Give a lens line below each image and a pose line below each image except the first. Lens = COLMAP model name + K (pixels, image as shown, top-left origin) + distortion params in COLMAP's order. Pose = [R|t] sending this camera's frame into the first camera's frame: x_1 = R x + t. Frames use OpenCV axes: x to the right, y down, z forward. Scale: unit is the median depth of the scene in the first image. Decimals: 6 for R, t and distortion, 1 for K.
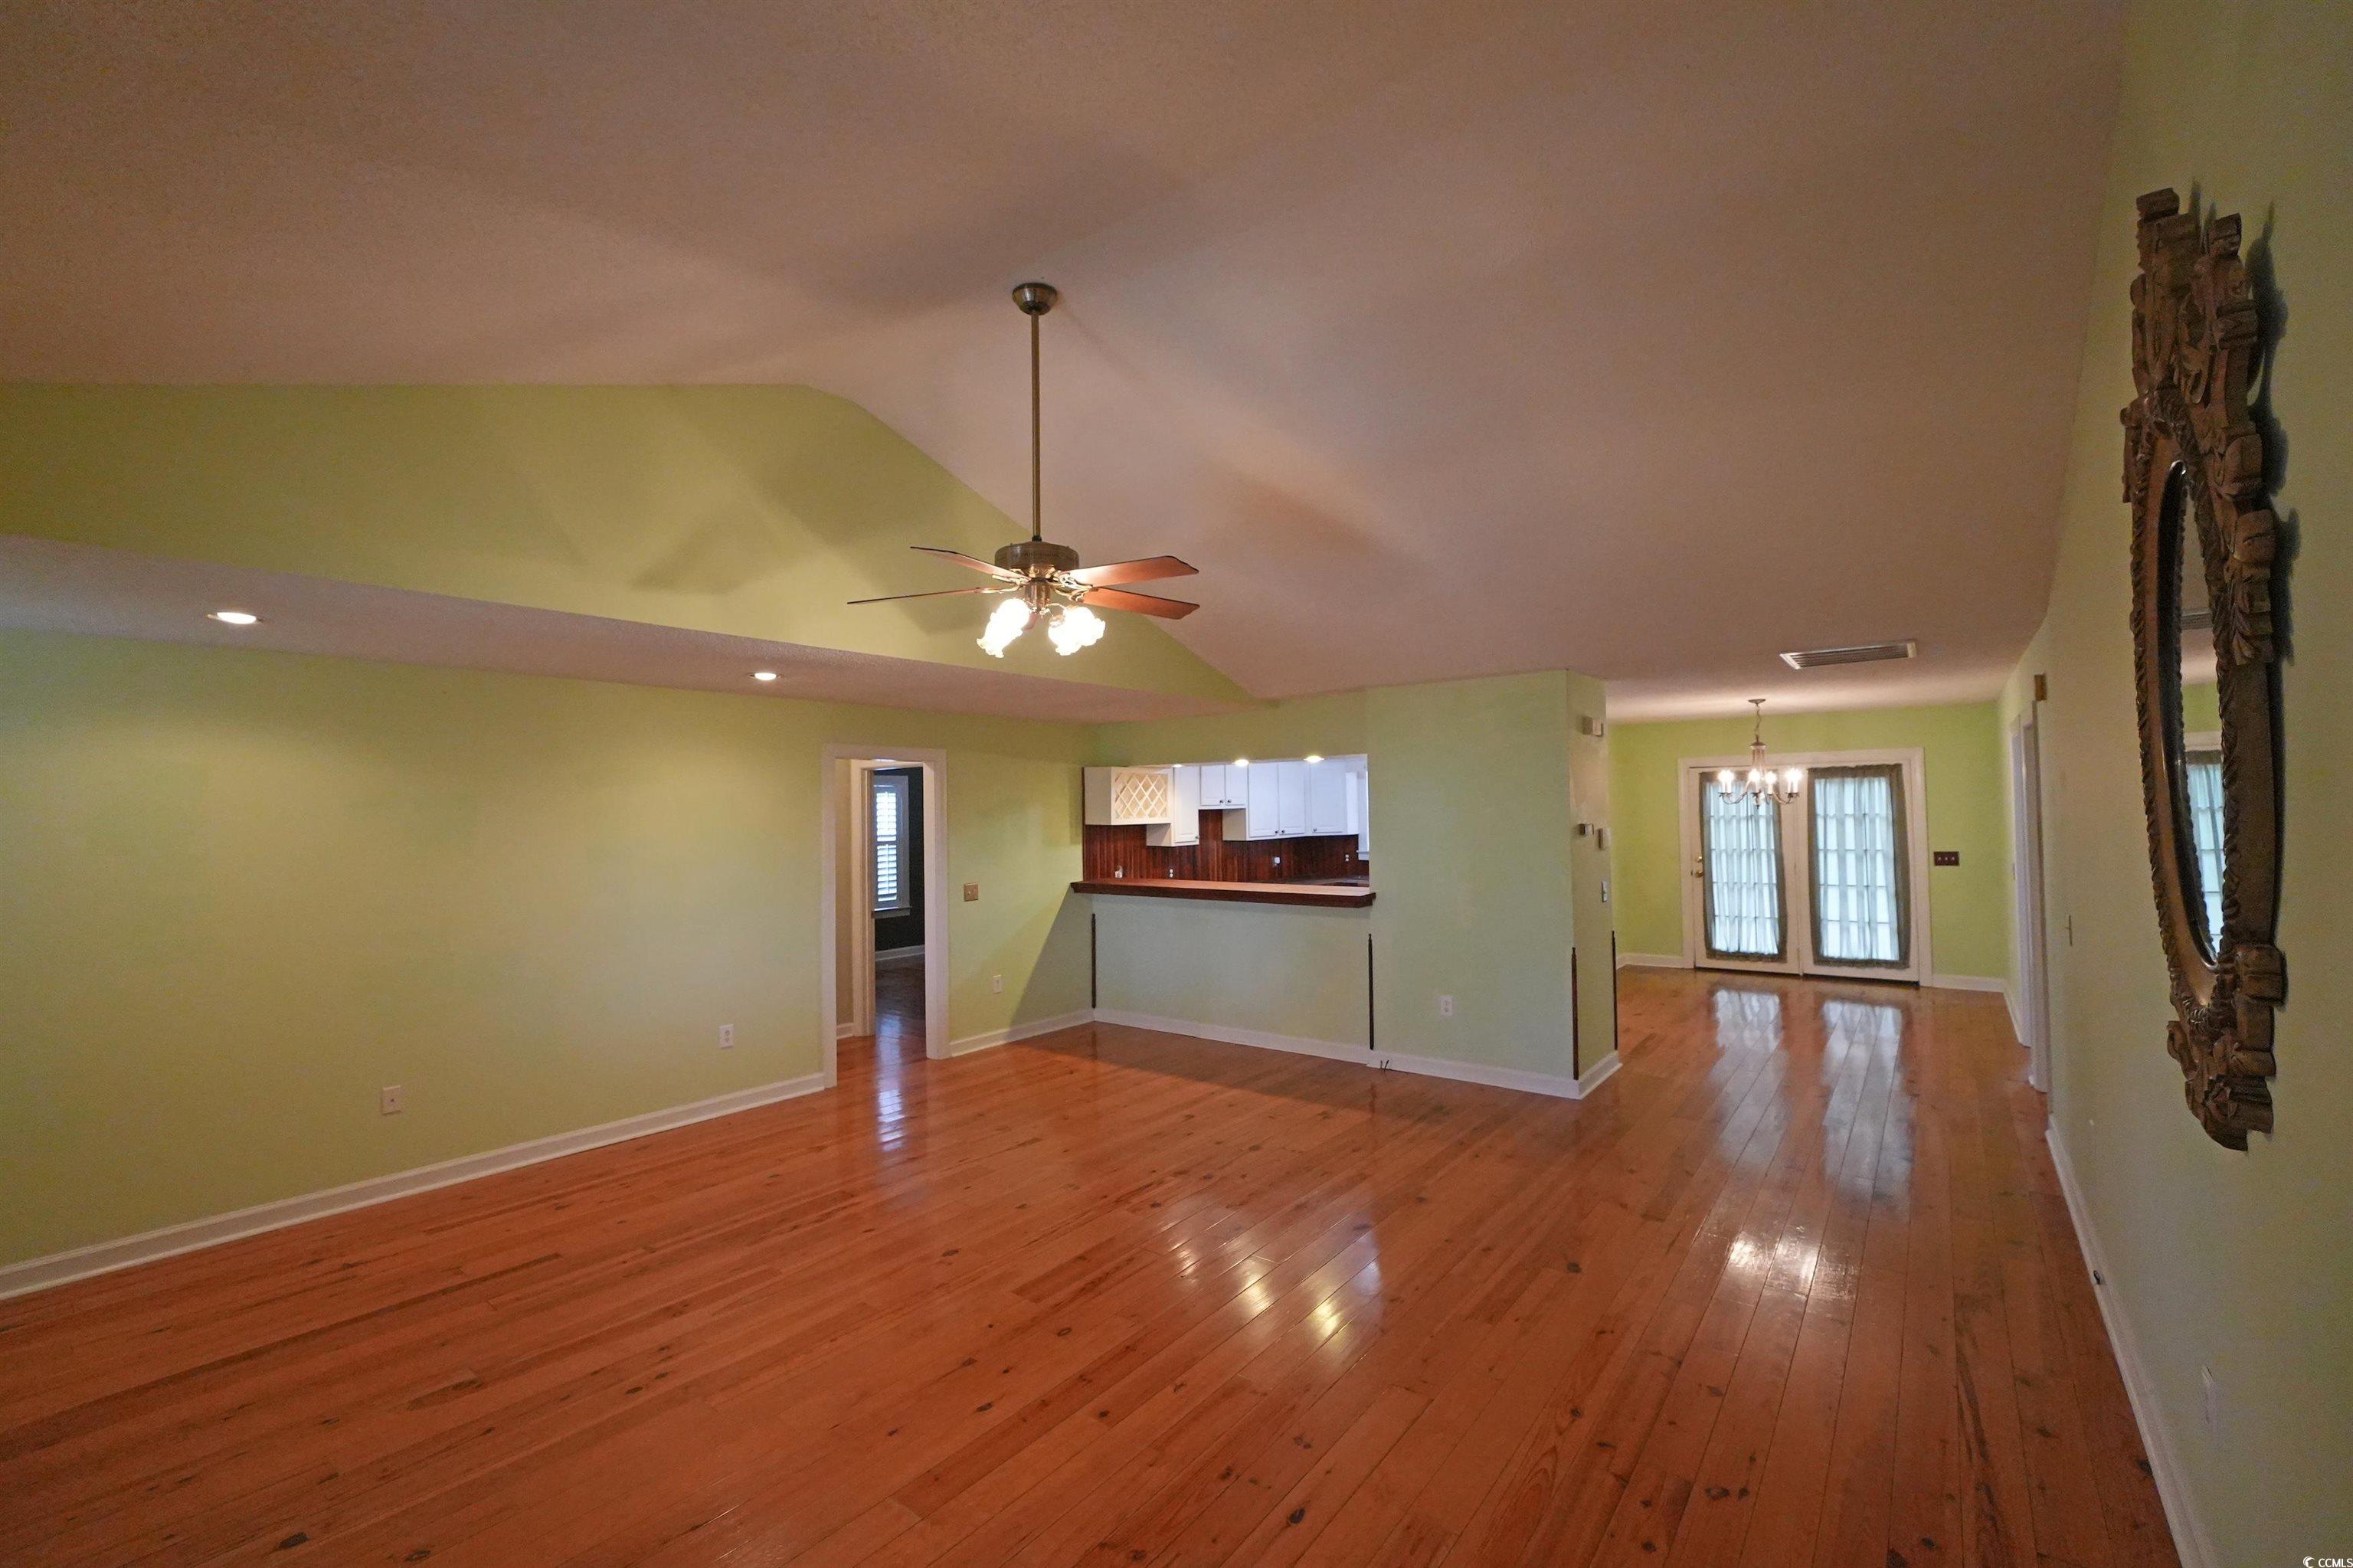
lens RADIAL K [[994.5, 0, 1174.6], [0, 994.5, 779.4], [0, 0, 1]] dist [-0.005486, 0.000793]
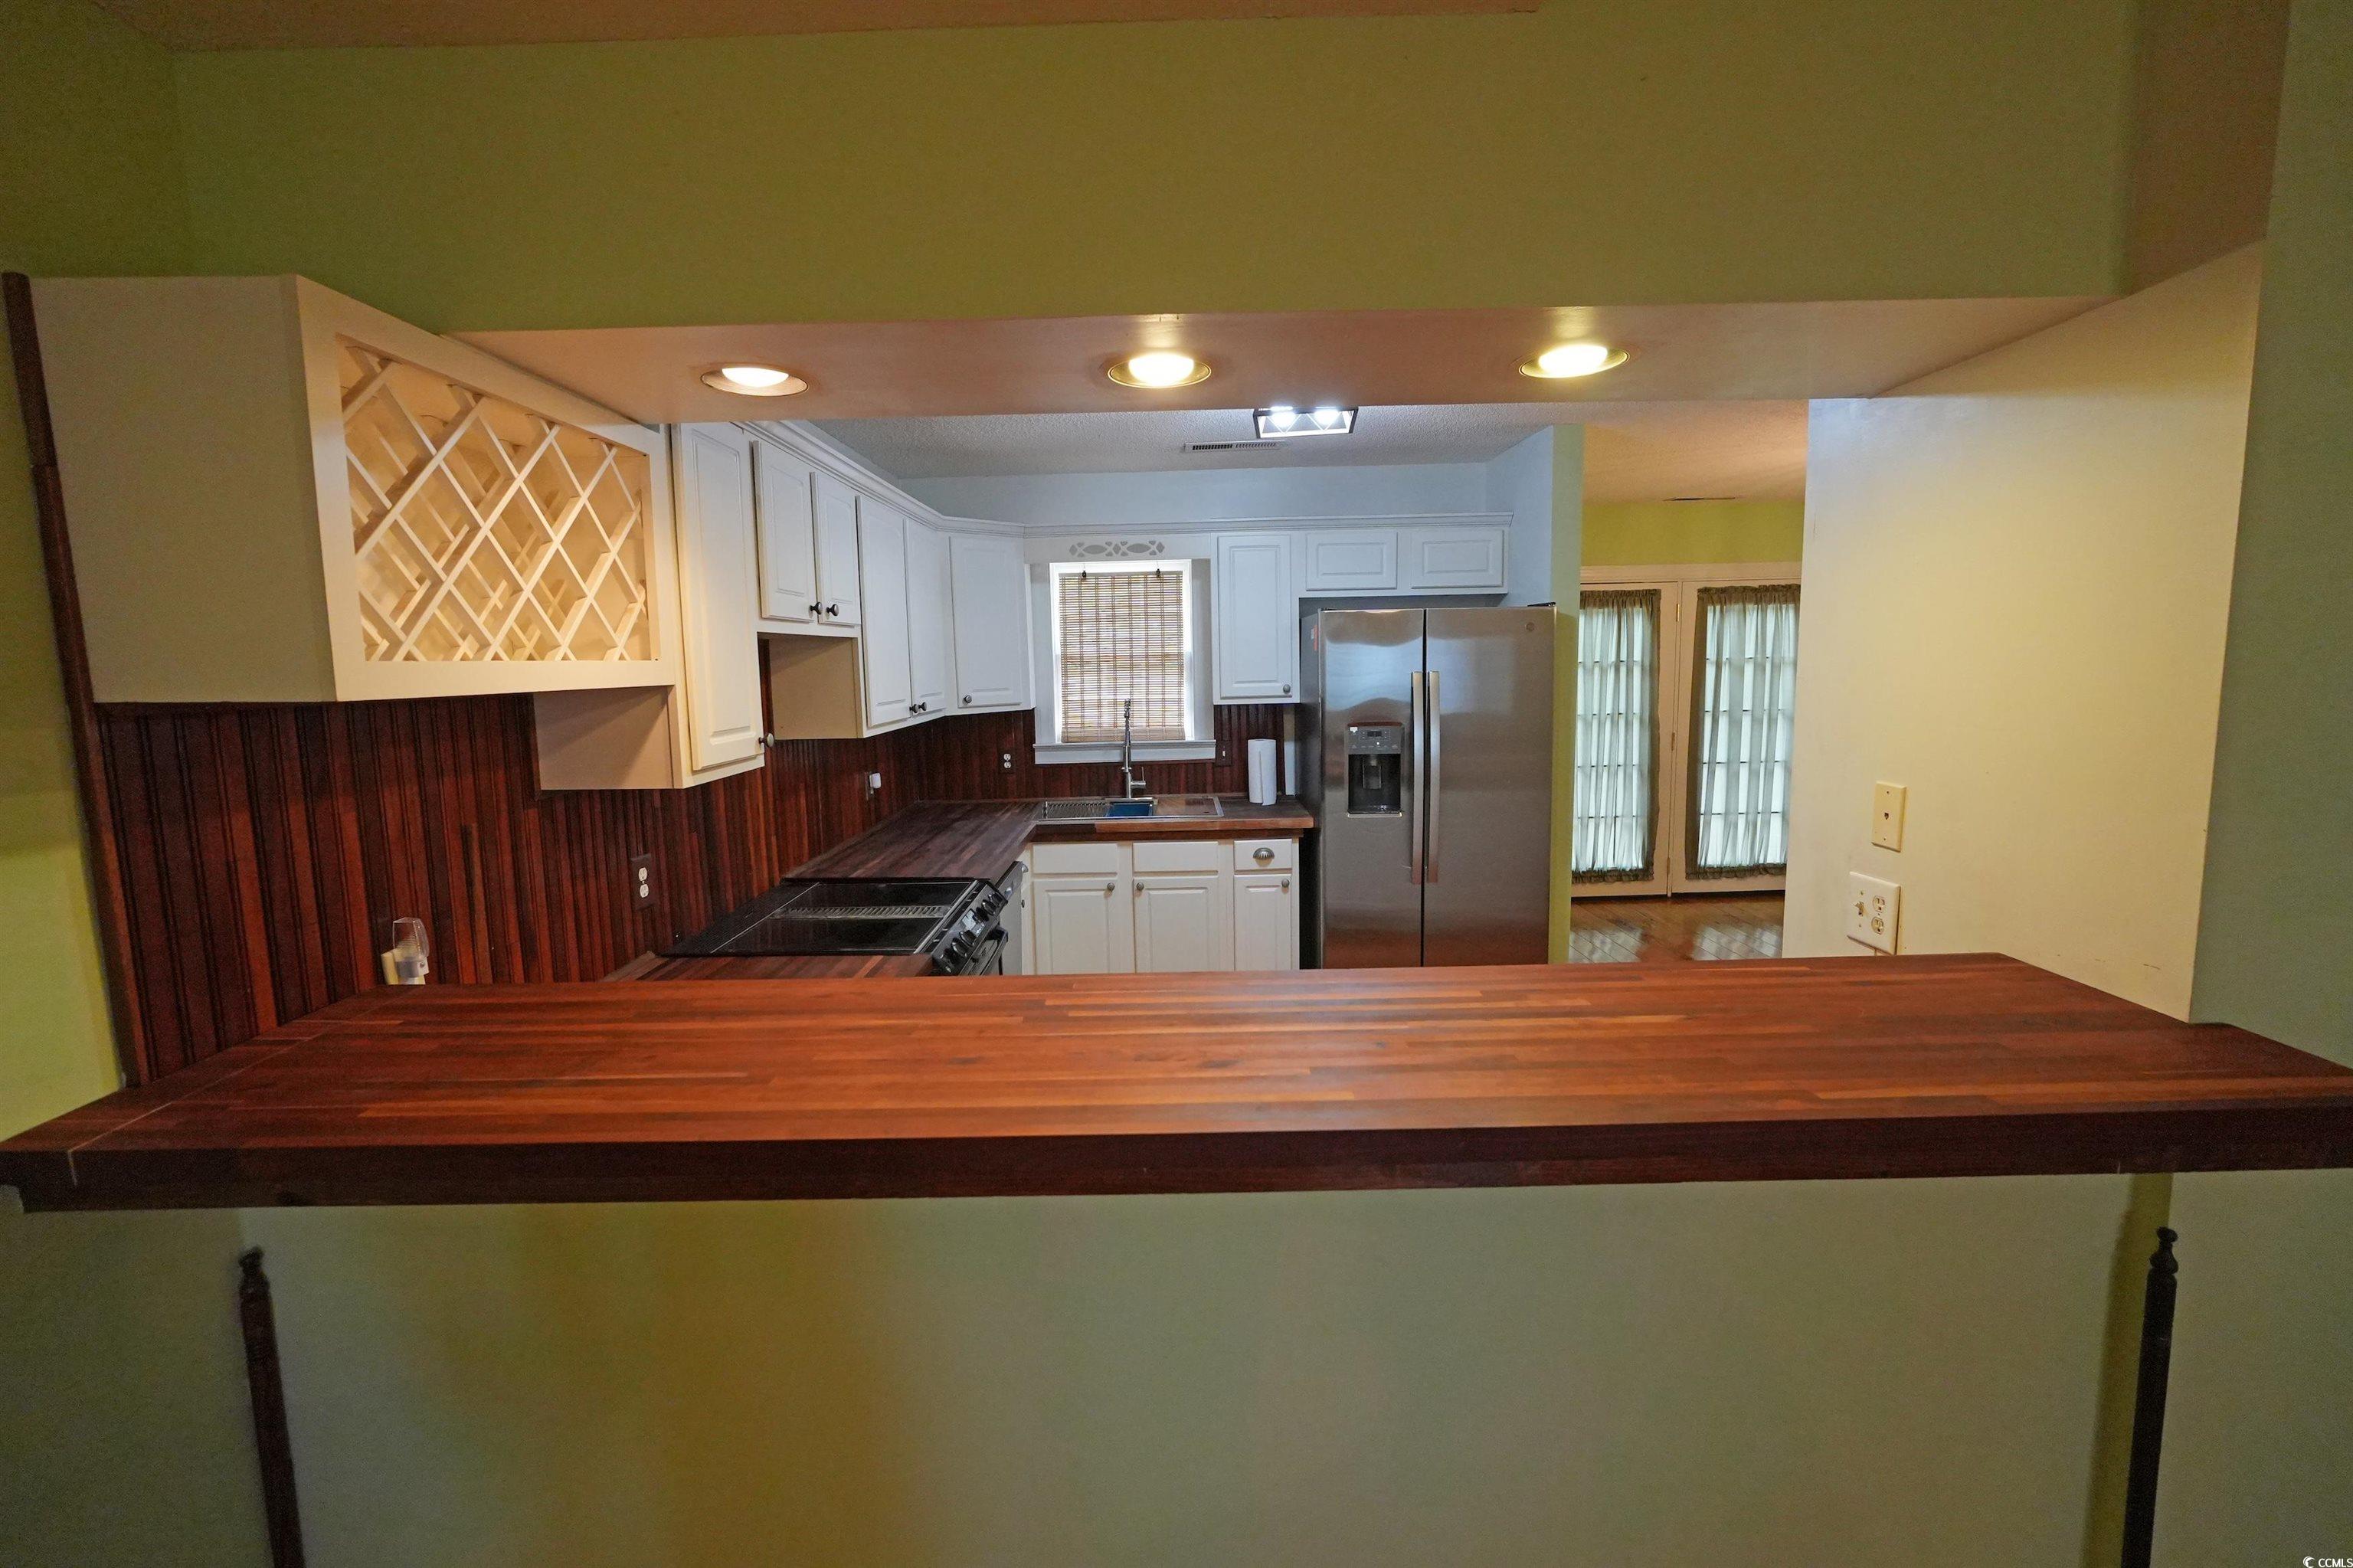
lens RADIAL K [[994.5, 0, 1180.3], [0, 994.5, 775.8], [0, 0, 1]] dist [-0.005486, 0.000793]
pose [[0.777901, -0.071727, 0.624280, -0.051674], [-0.012203, 0.991553, 0.129130, 0.031850], [-0.628269, -0.108068, 0.770454, 0.709706]]
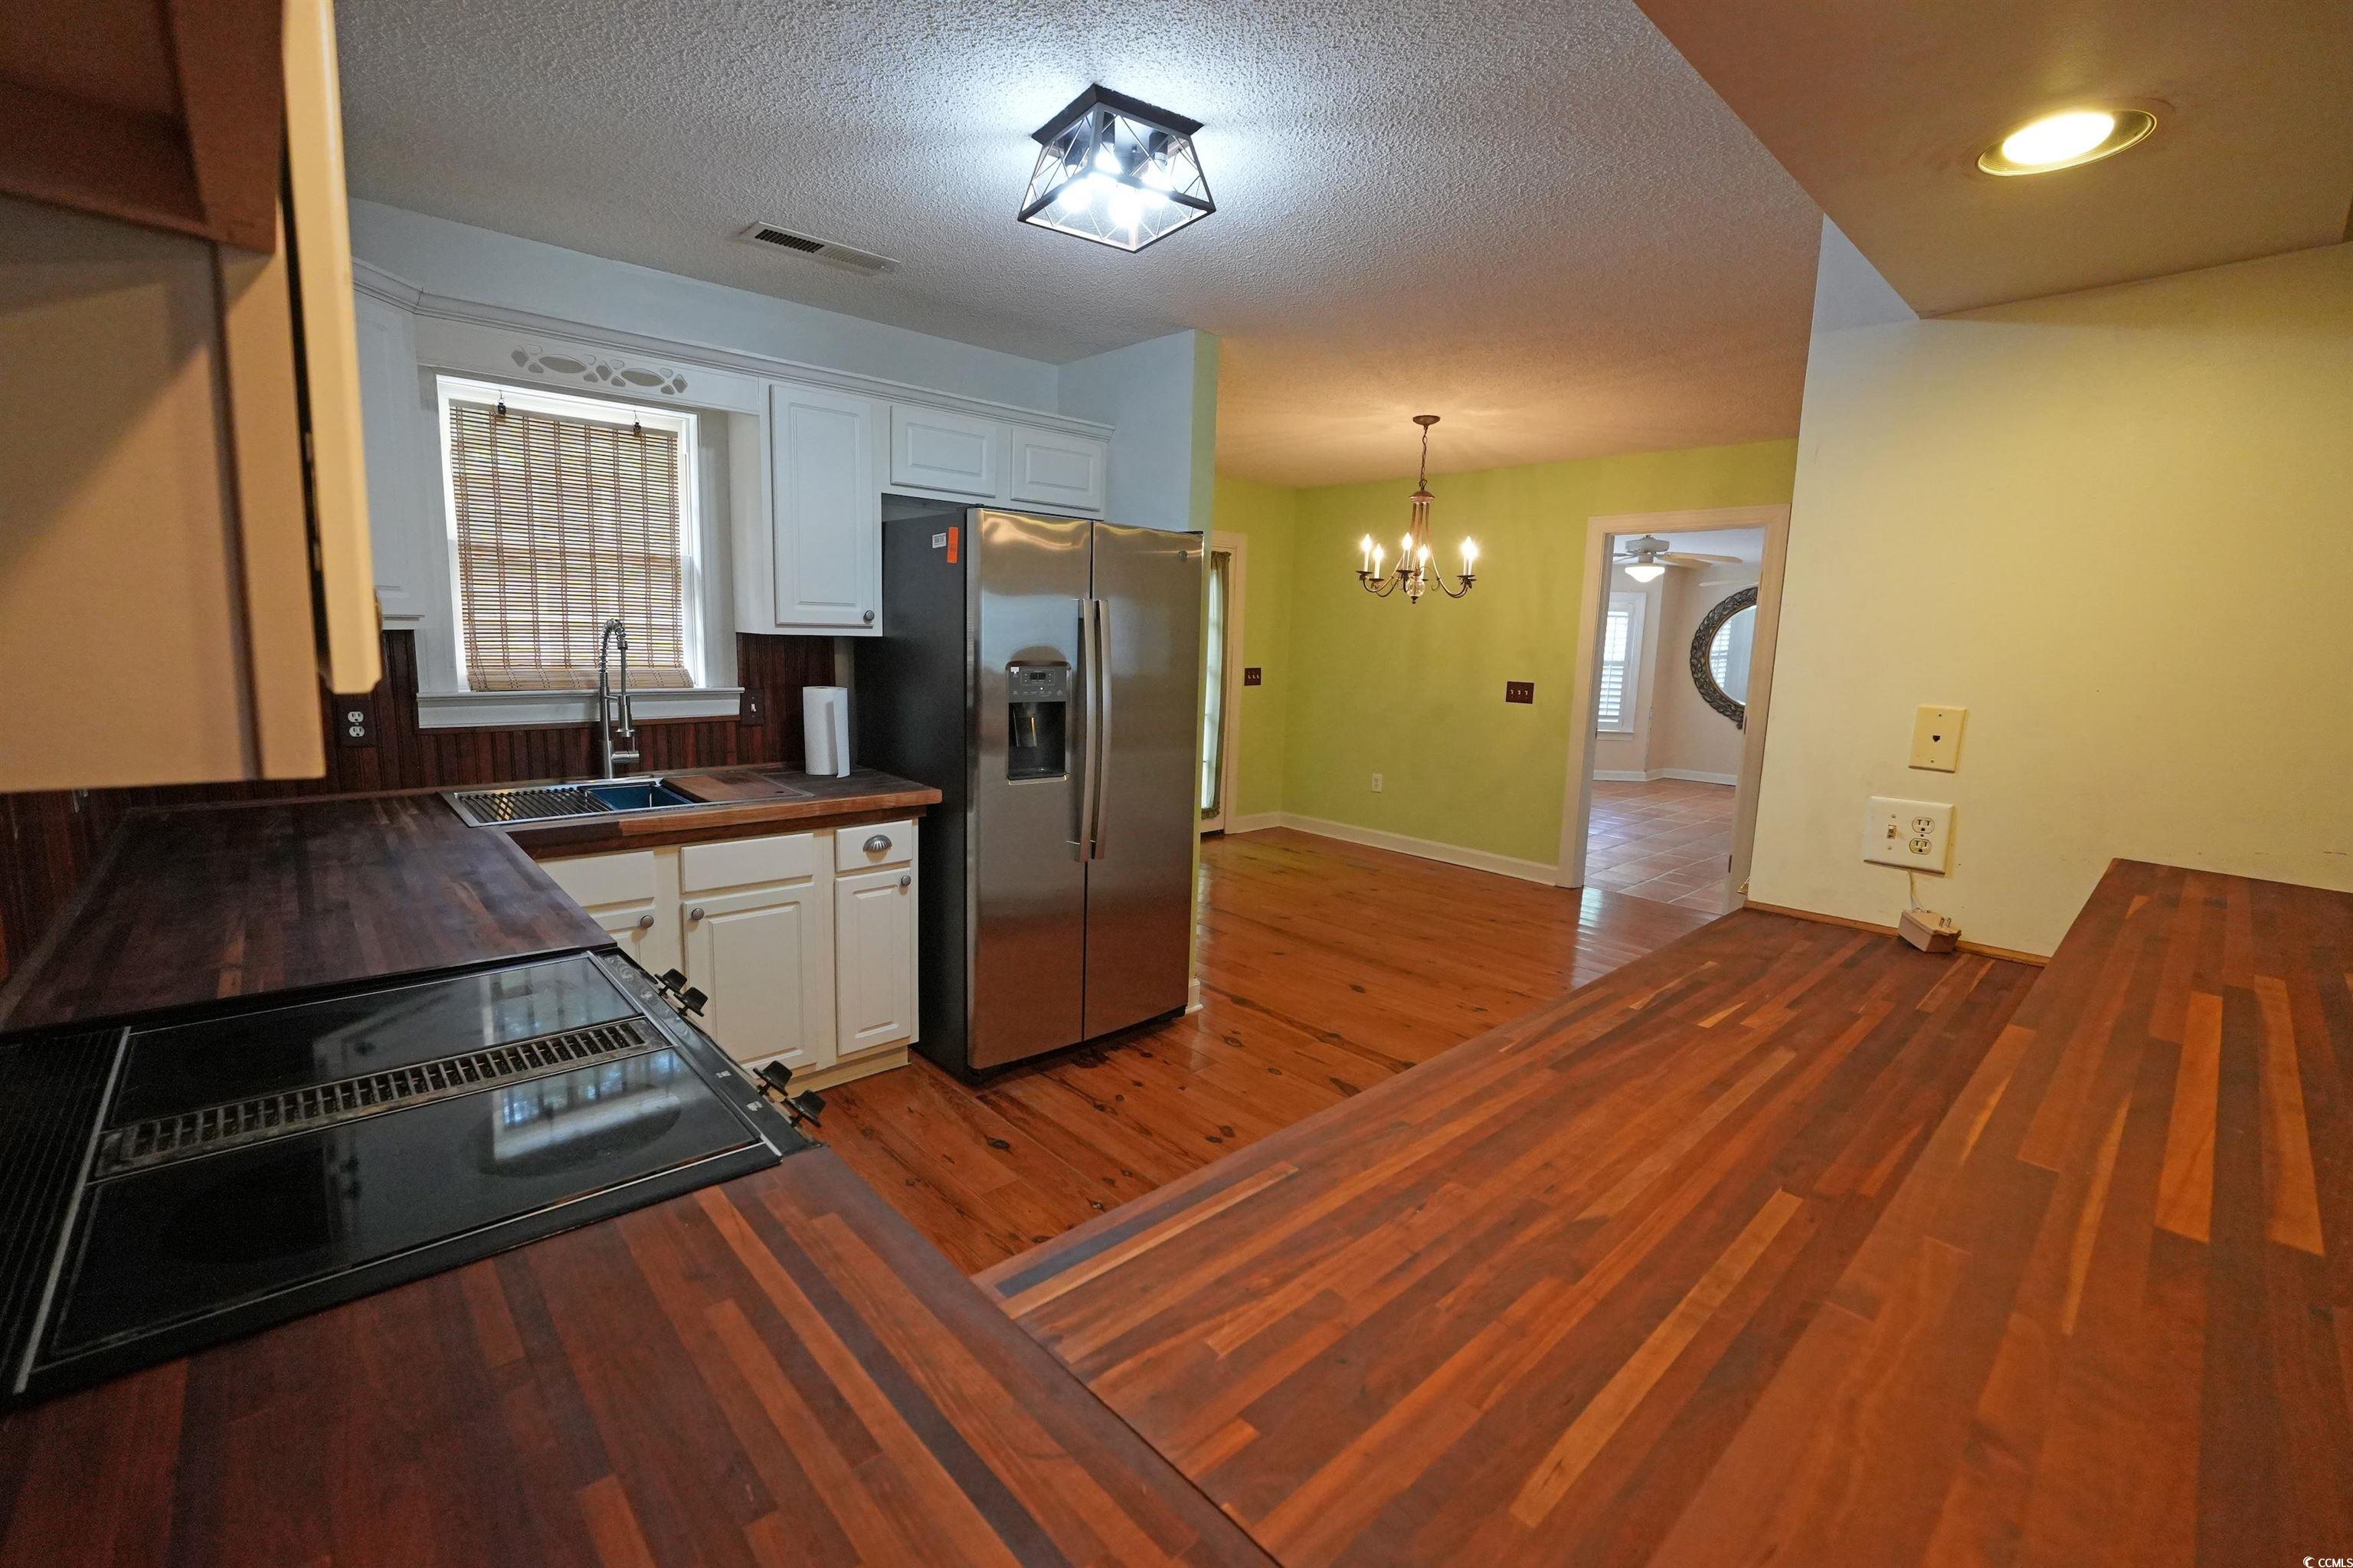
lens RADIAL K [[994.5, 0, 1182.1], [0, 994.5, 778.4], [0, 0, 1]] dist [-0.005486, 0.000793]
pose [[0.166833, -0.122879, 0.978298, -0.040230], [-0.063539, 0.988802, 0.135034, 0.053846], [-0.983936, -0.084688, 0.157158, 0.884907]]
